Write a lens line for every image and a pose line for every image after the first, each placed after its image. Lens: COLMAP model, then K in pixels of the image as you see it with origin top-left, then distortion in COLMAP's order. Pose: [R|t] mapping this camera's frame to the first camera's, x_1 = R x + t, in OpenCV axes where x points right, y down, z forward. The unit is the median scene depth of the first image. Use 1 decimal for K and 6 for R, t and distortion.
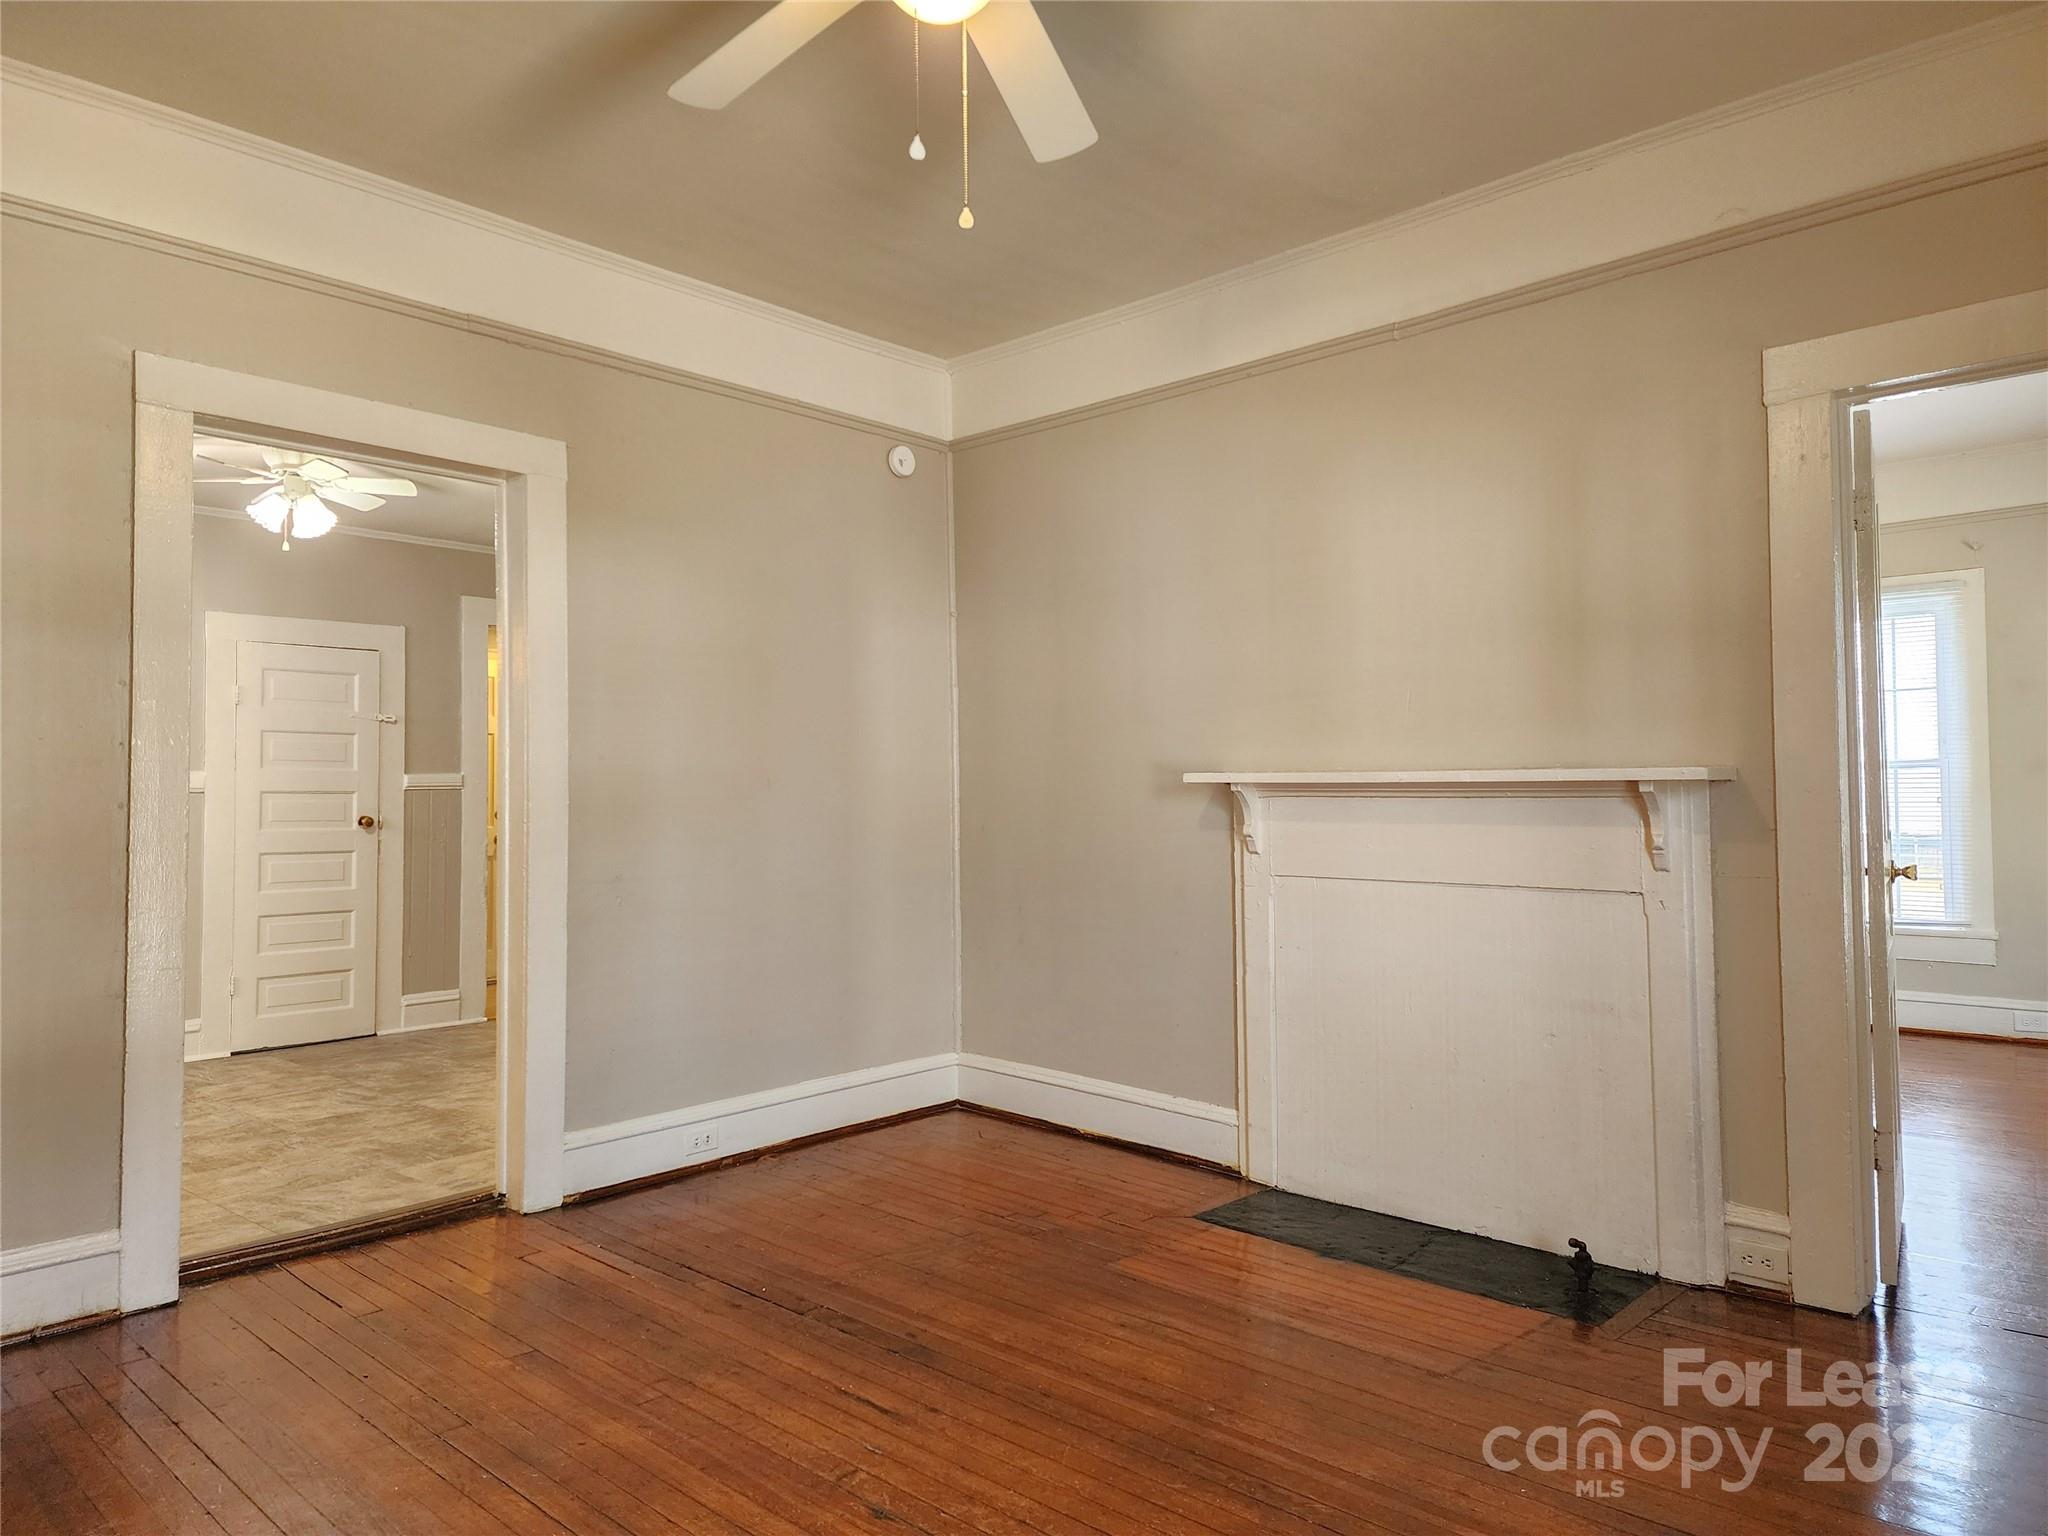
lens RADIAL K [[1367.0, 0, 1033.6], [0, 1367.0, 762.9], [0, 0, 1]] dist [0.050154, -0.001192]
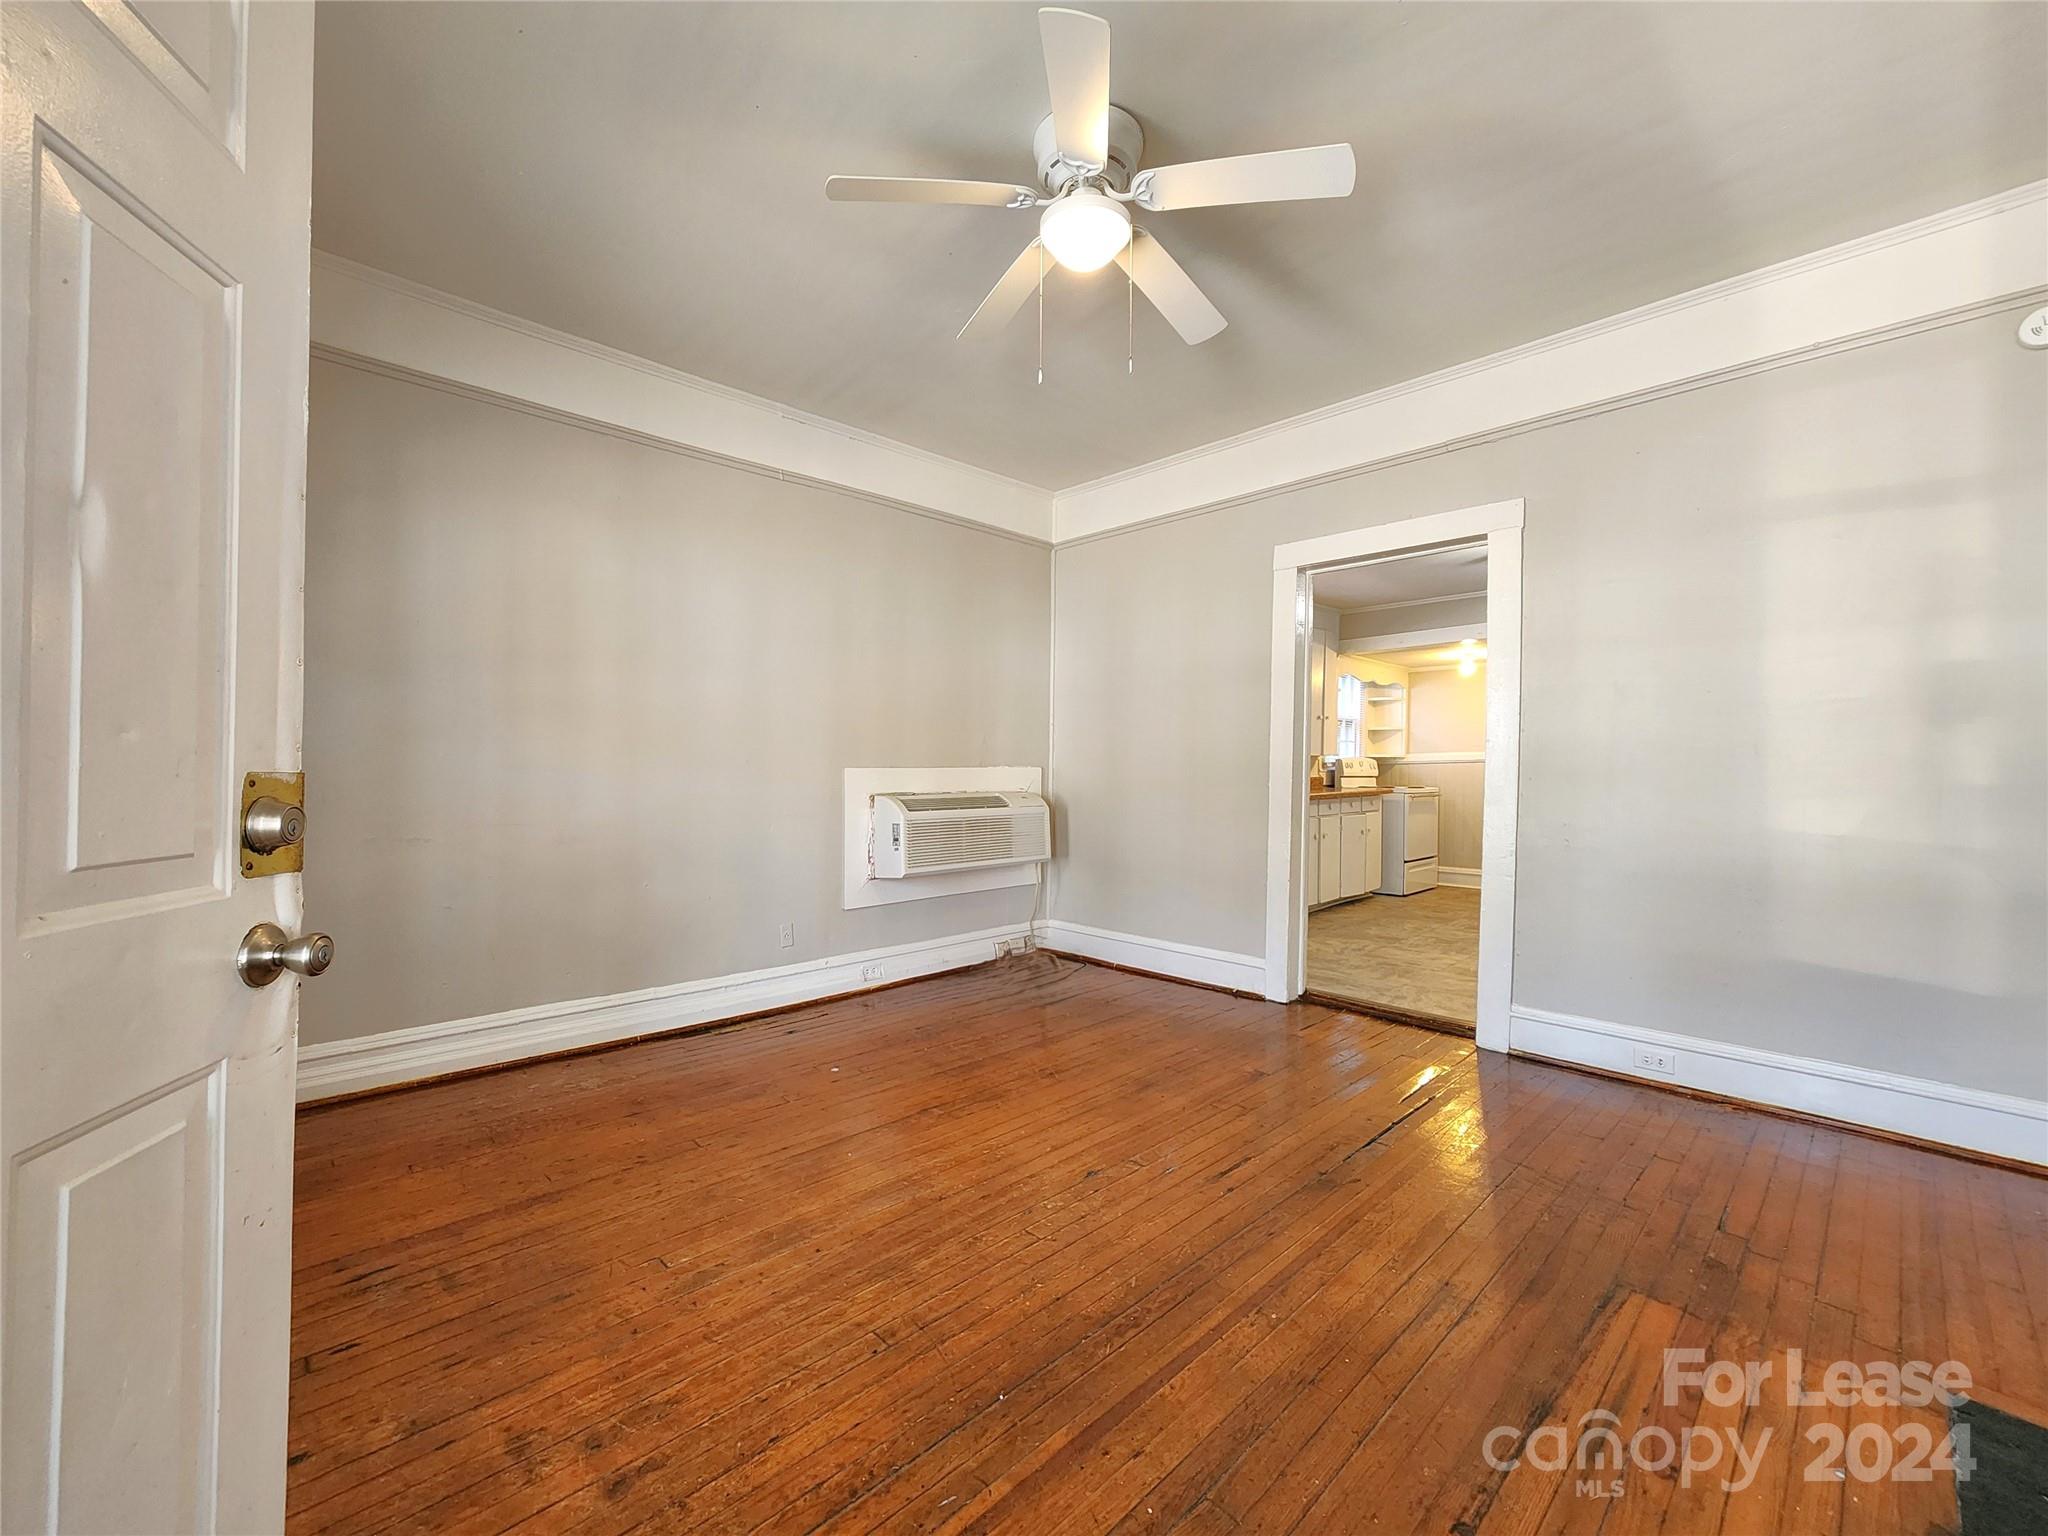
lens RADIAL K [[839.8, 0, 1008.6], [0, 839.8, 771.0], [0, 0, 1]] dist [0.001824, 0.000105]
pose [[-0.079798, 0.009888, -0.996762, 0.682067], [0.023356, 0.999695, 0.008047, 0.020828], [0.996537, -0.022638, -0.080004, 0.721384]]
